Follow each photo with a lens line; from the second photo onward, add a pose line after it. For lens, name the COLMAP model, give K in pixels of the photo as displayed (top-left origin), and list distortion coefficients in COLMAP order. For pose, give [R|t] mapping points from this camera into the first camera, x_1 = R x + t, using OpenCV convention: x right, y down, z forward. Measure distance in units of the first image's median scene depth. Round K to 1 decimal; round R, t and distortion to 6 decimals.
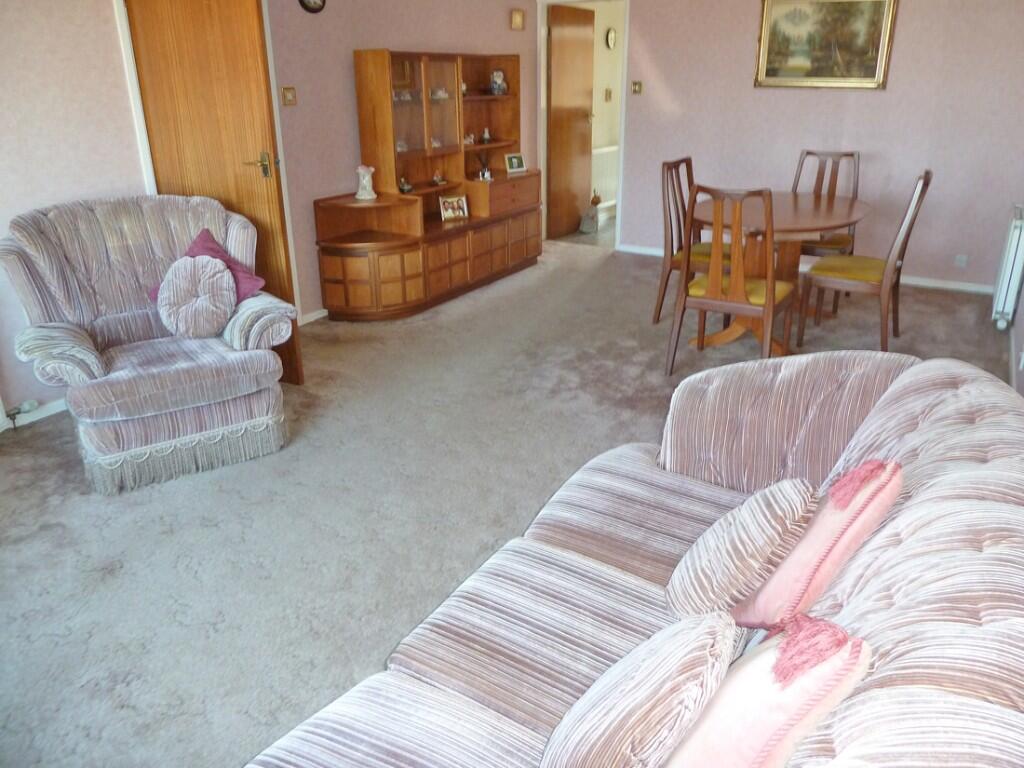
lens RADIAL K [[762.6, 0, 508.2], [0, 762.6, 381.3], [0, 0, 1]] dist [-0.020788, -0.010565]
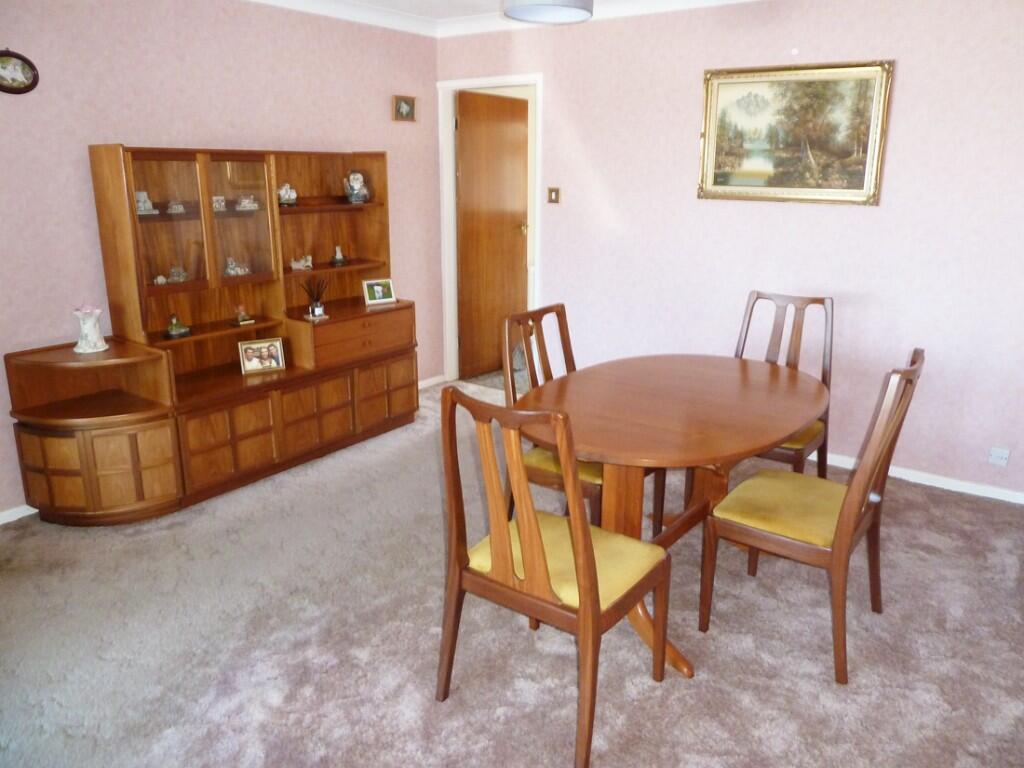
lens RADIAL K [[762.6, 0, 508.2], [0, 762.6, 381.3], [0, 0, 1]] dist [-0.020788, -0.010565]
pose [[0.996436, 0.033649, -0.077348, 0.217554], [-0.042109, 0.992985, -0.110488, -0.134412], [0.073087, 0.113351, 0.990863, 0.304694]]
